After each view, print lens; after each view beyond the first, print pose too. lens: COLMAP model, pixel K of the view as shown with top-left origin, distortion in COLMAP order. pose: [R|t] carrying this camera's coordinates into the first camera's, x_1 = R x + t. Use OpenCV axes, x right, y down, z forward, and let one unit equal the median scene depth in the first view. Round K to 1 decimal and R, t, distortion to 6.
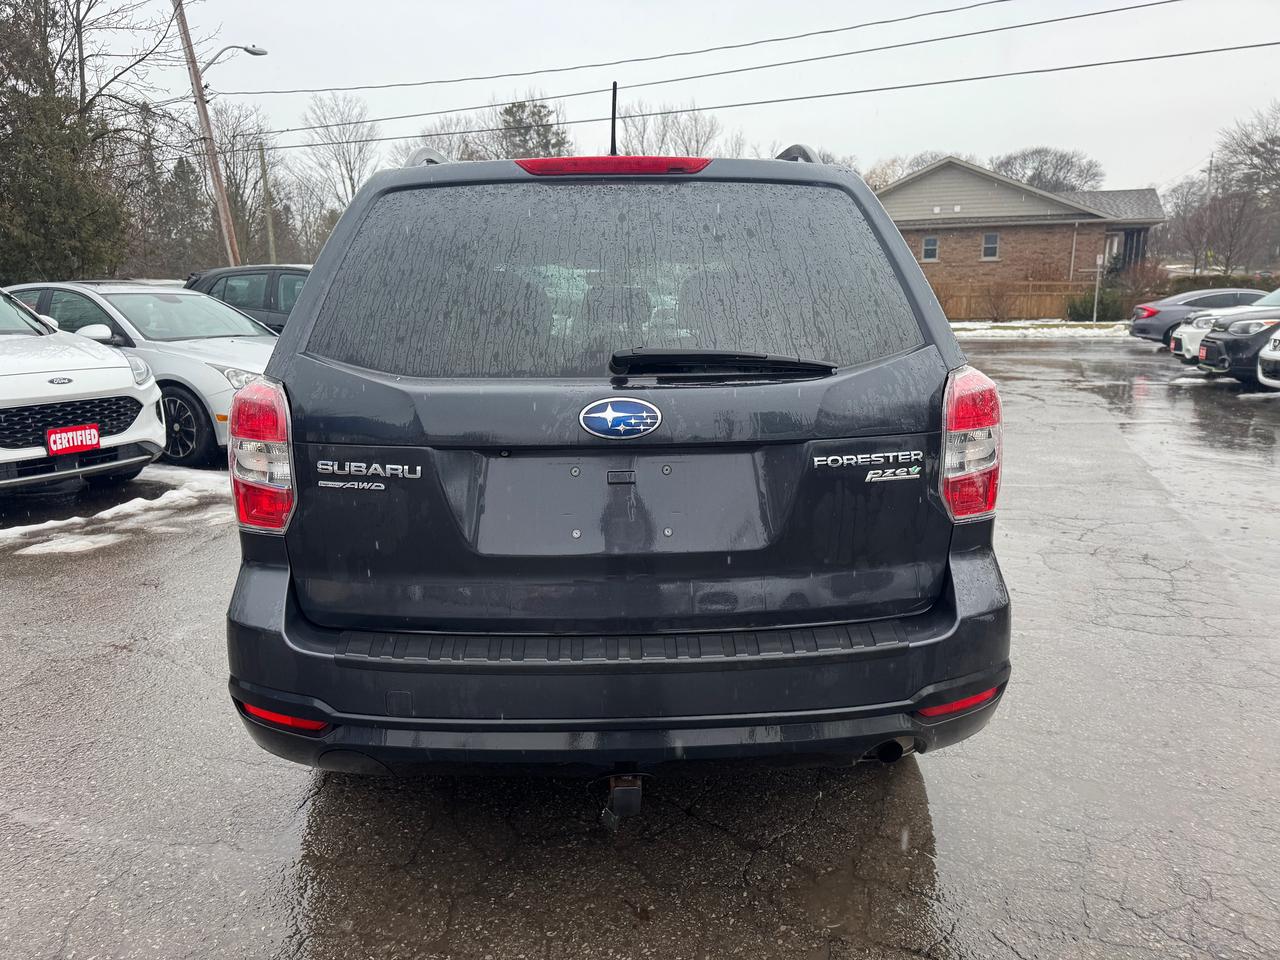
lens RADIAL K [[890.2, 0, 639.7], [0, 890.2, 484.7], [0, 0, 1]] dist [0.043571, -0.052642]
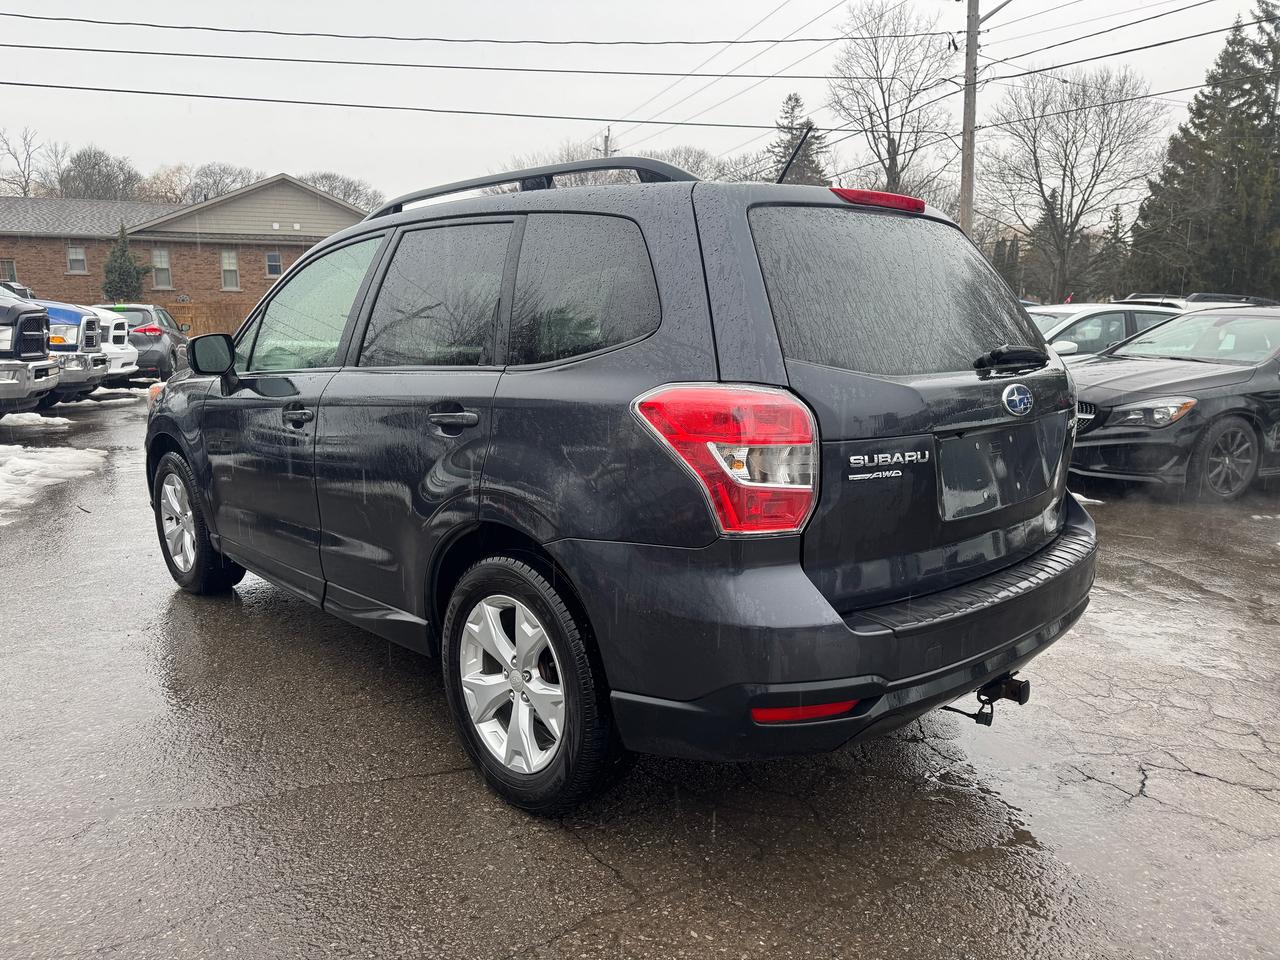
lens RADIAL K [[890.2, 0, 638.1], [0, 890.2, 475.0], [0, 0, 1]] dist [0.043571, -0.052642]
pose [[0.748235, -0.104491, 0.655153, -1.254993], [0.123727, 0.992172, 0.016937, -0.054307], [-0.651795, 0.068387, 0.755306, 0.364008]]
